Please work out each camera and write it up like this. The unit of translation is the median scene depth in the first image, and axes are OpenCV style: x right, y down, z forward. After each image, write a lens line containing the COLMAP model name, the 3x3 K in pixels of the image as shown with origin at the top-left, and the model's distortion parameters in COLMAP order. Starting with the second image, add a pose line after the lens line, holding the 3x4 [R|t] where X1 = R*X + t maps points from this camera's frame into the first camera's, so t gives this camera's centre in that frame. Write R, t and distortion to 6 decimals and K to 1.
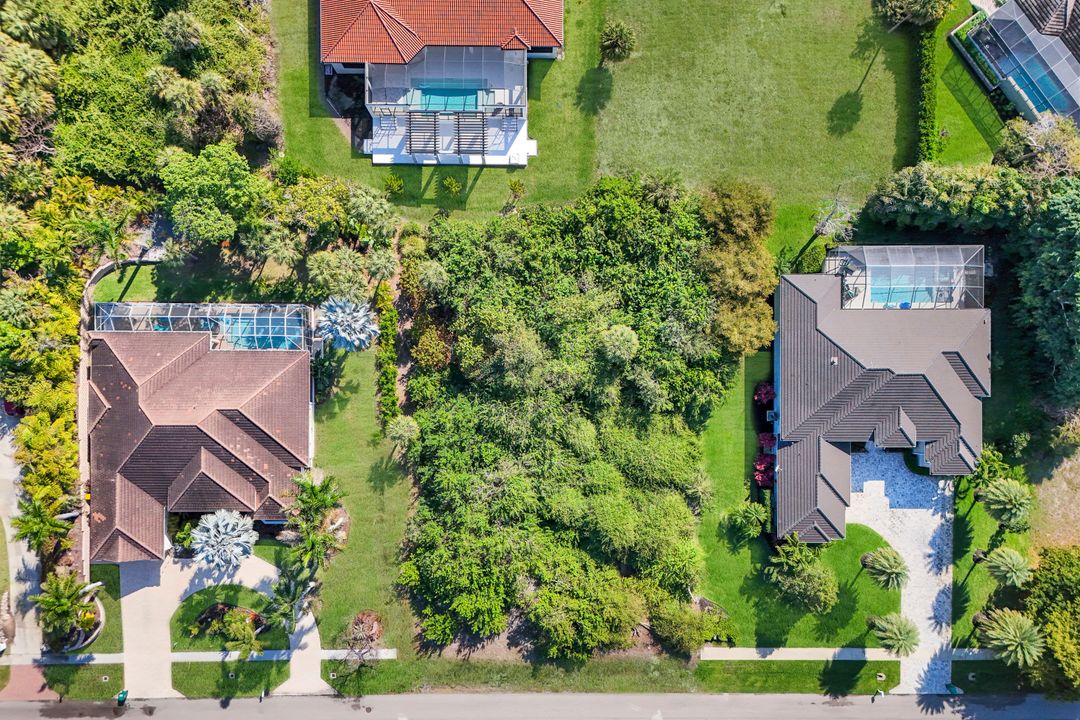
lens RADIAL K [[776.9, 0, 541.6], [0, 776.9, 390.4], [0, 0, 1]] dist [0.065197, -0.066504]
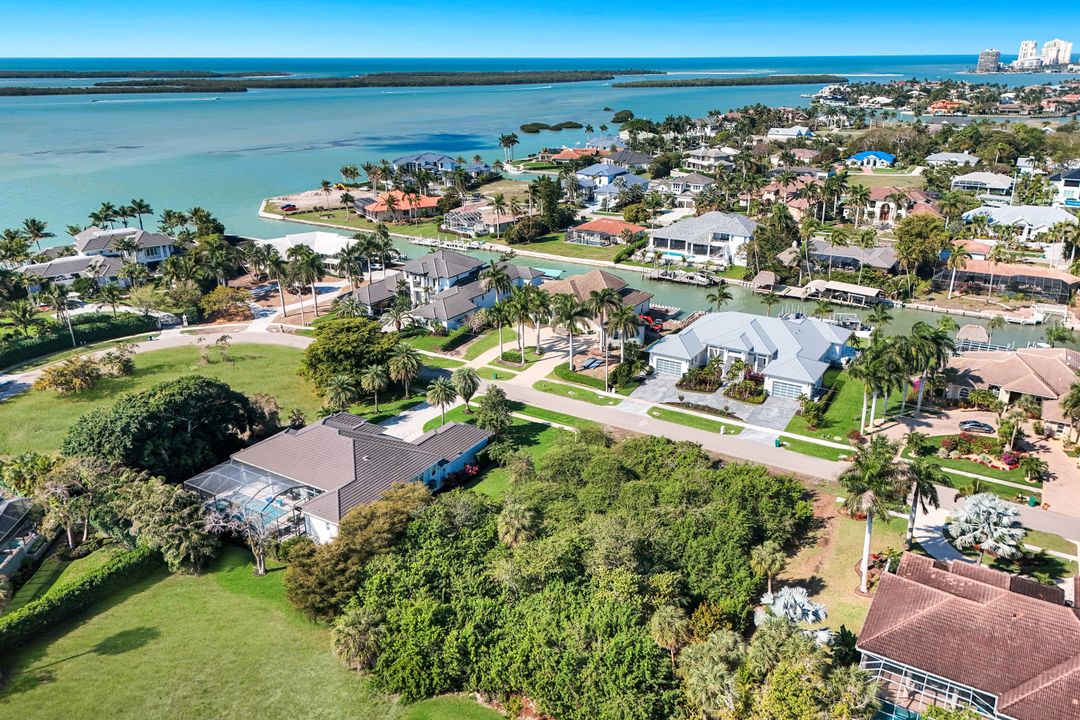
lens RADIAL K [[776.9, 0, 541.6], [0, 776.9, 390.4], [0, 0, 1]] dist [0.065197, -0.066504]
pose [[-0.850551, -0.215346, 0.479781, -0.328829], [0.525664, -0.321189, 0.787728, -0.700237], [-0.015534, 0.922206, 0.386387, 0.438052]]
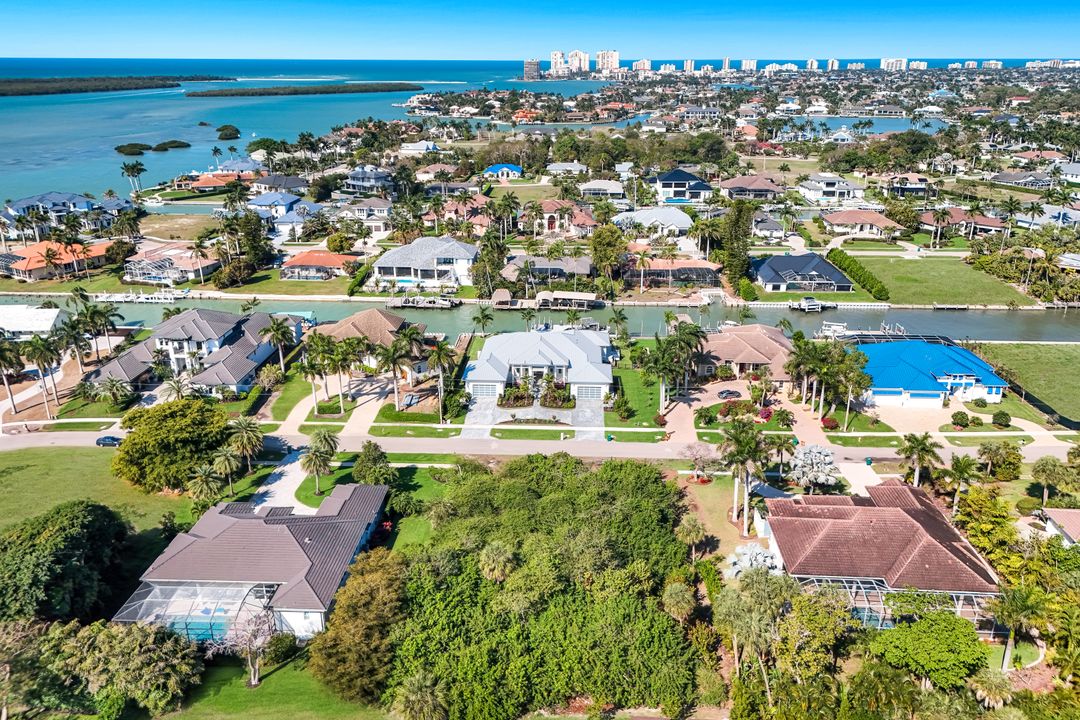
lens RADIAL K [[776.9, 0, 541.6], [0, 776.9, 390.4], [0, 0, 1]] dist [0.065197, -0.066504]
pose [[-0.998334, -0.033387, 0.047059, -0.005495], [0.056125, -0.372687, 0.926258, -0.899907], [-0.013386, 0.927356, 0.373940, 0.351630]]
